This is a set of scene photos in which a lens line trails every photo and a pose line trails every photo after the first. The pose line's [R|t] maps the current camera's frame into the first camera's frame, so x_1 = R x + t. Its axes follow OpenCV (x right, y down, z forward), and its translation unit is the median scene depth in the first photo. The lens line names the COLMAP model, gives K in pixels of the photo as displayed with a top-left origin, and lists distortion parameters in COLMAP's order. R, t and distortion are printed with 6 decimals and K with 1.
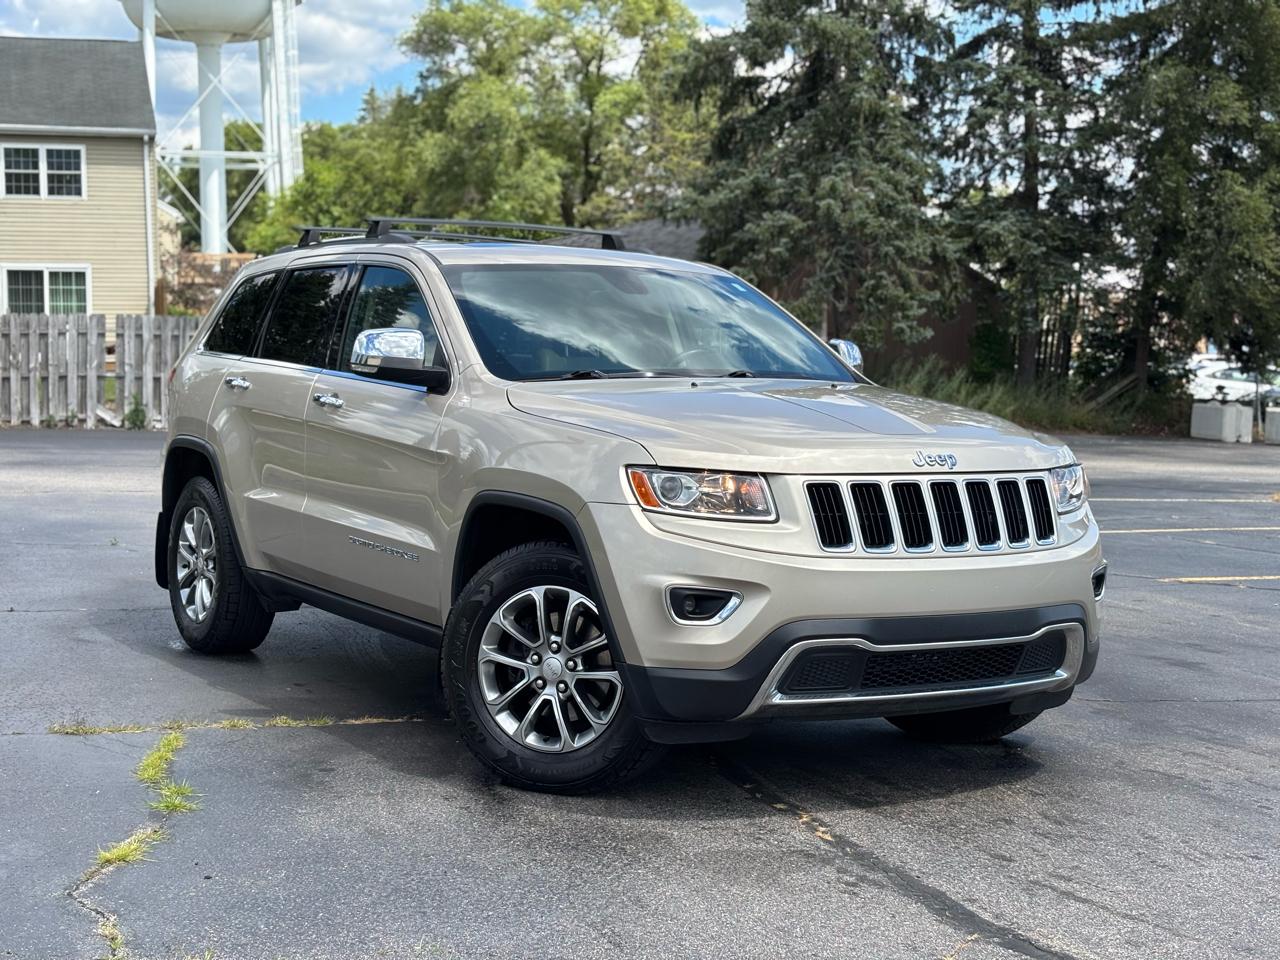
lens RADIAL K [[1922.2, 0, 624.6], [0, 1922.2, 486.3], [0, 0, 1]] dist [0.231243, -0.860330]
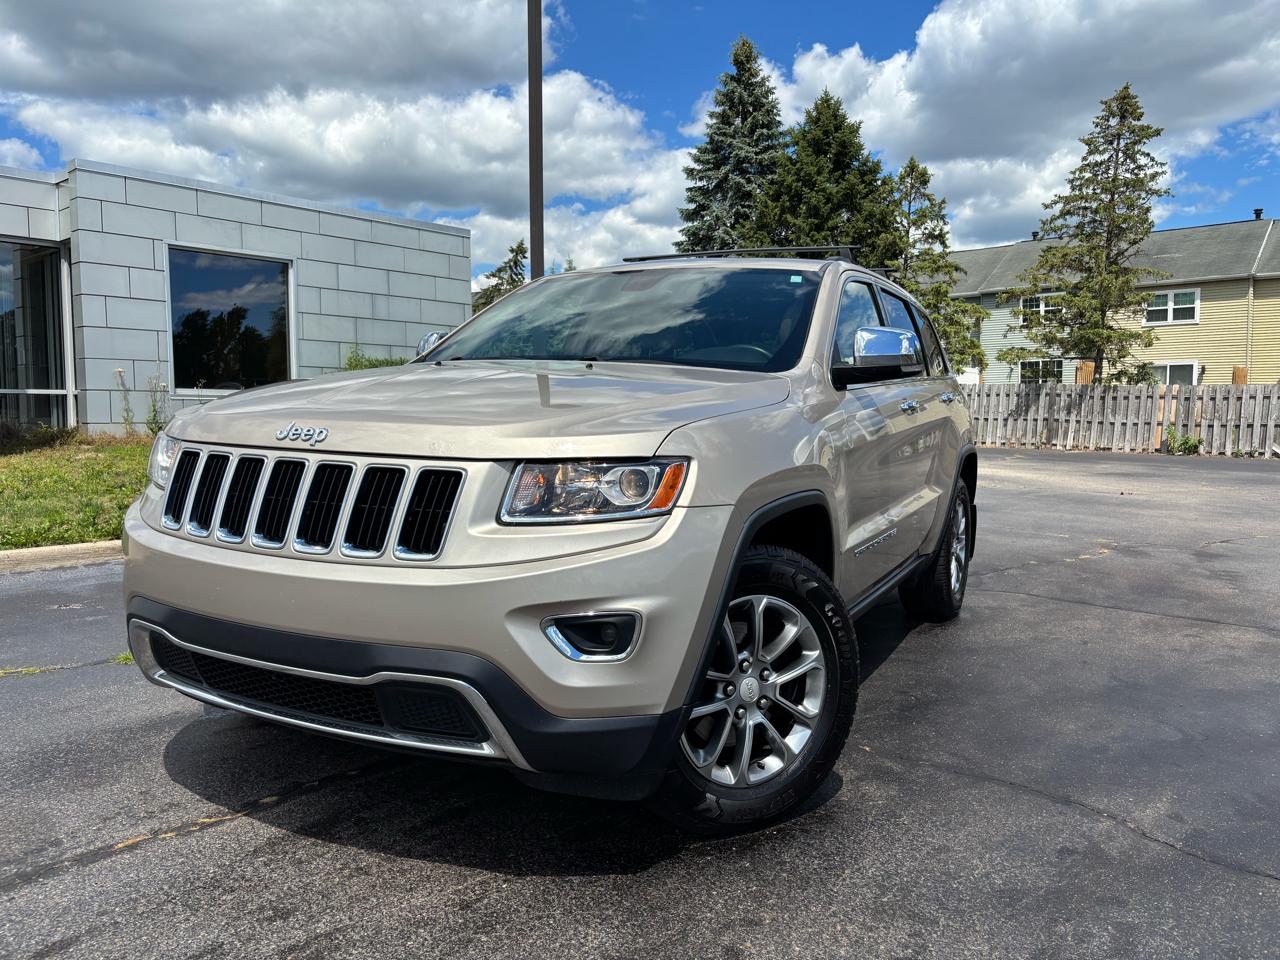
lens RADIAL K [[973.7, 0, 640.5], [0, 973.7, 460.2], [0, 0, 1]] dist [0.062285, -0.074279]
pose [[0.538184, 0.043461, -0.841706, 0.386408], [-0.066585, 0.997741, 0.008943, -0.010206], [0.840193, 0.051232, 0.539862, 0.590068]]
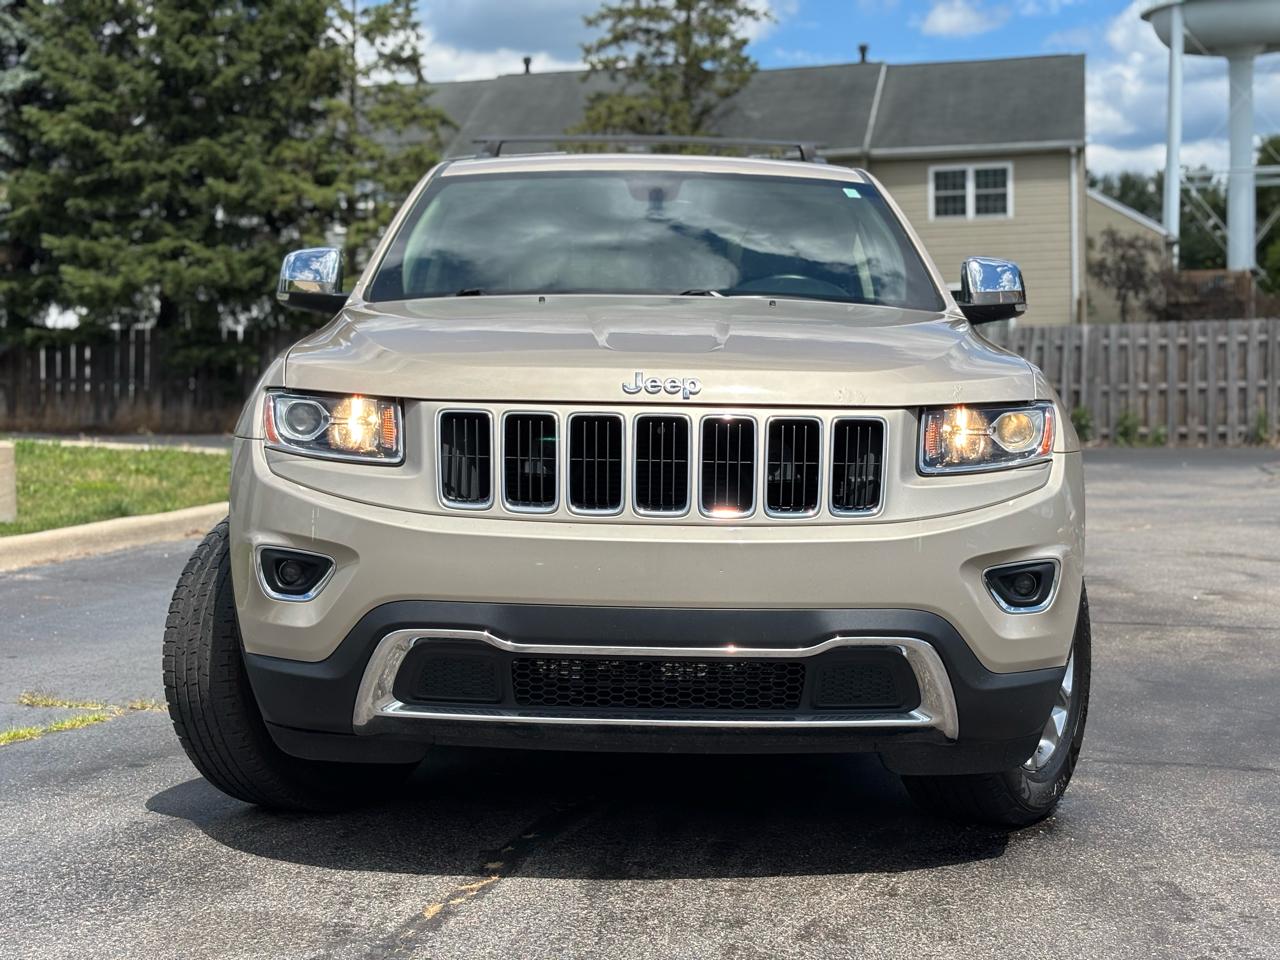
lens RADIAL K [[1922.2, 0, 624.6], [0, 1922.2, 486.3], [0, 0, 1]] dist [0.231243, -0.860330]
pose [[0.859396, 0.017647, -0.511006, 0.331749], [-0.025572, 0.999637, -0.008485, 0.019168], [0.510671, 0.020359, 0.859535, 0.262196]]
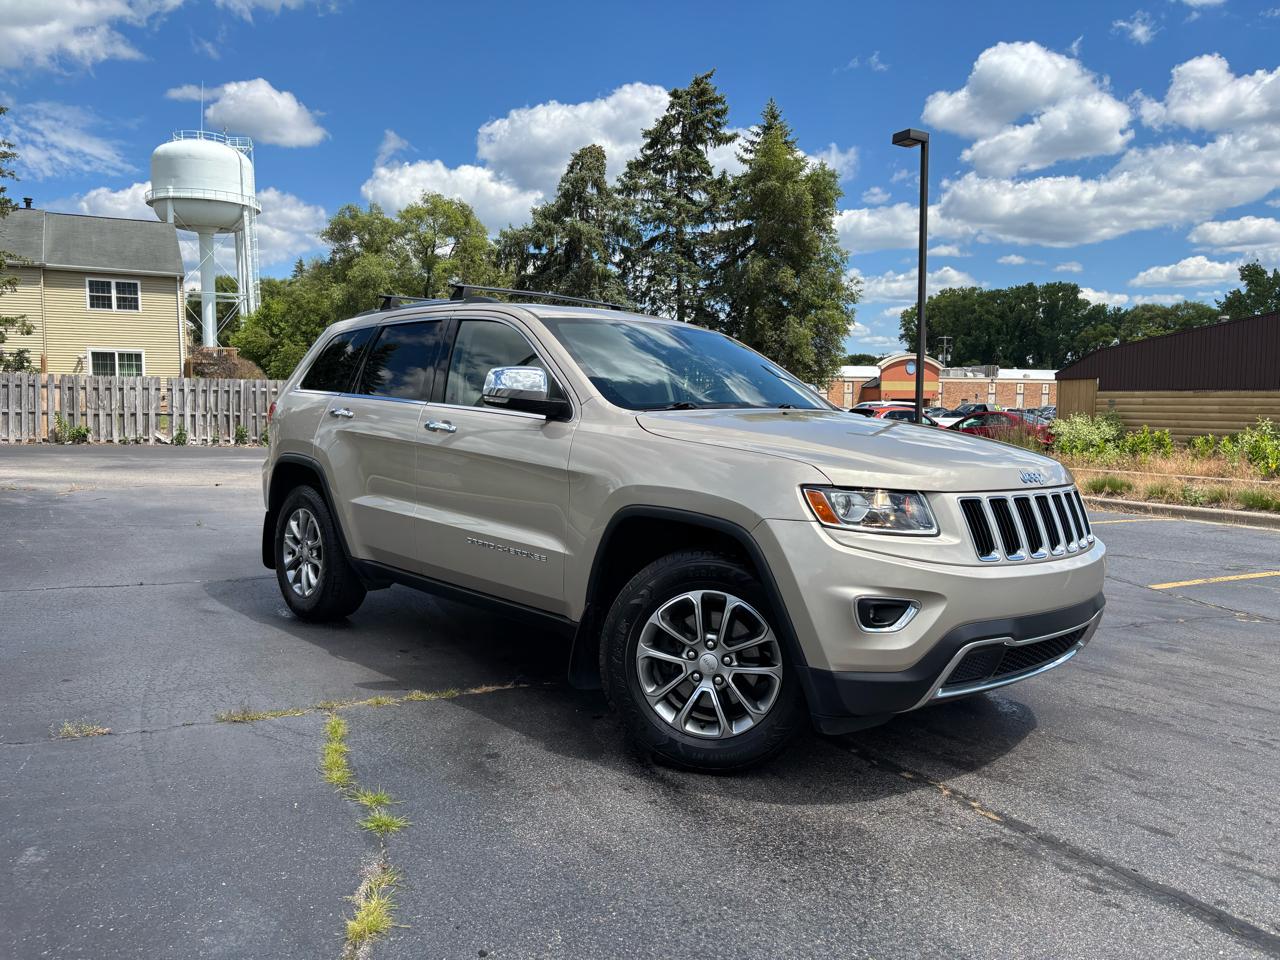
lens RADIAL K [[976.1, 0, 635.9], [0, 976.1, 482.0], [0, 0, 1]] dist [0.019041, -0.001799]
pose [[0.979040, -0.007981, 0.203512, -0.131089], [0.006079, 0.999932, 0.009969, -0.012009], [-0.203578, -0.008523, 0.979022, 0.302523]]
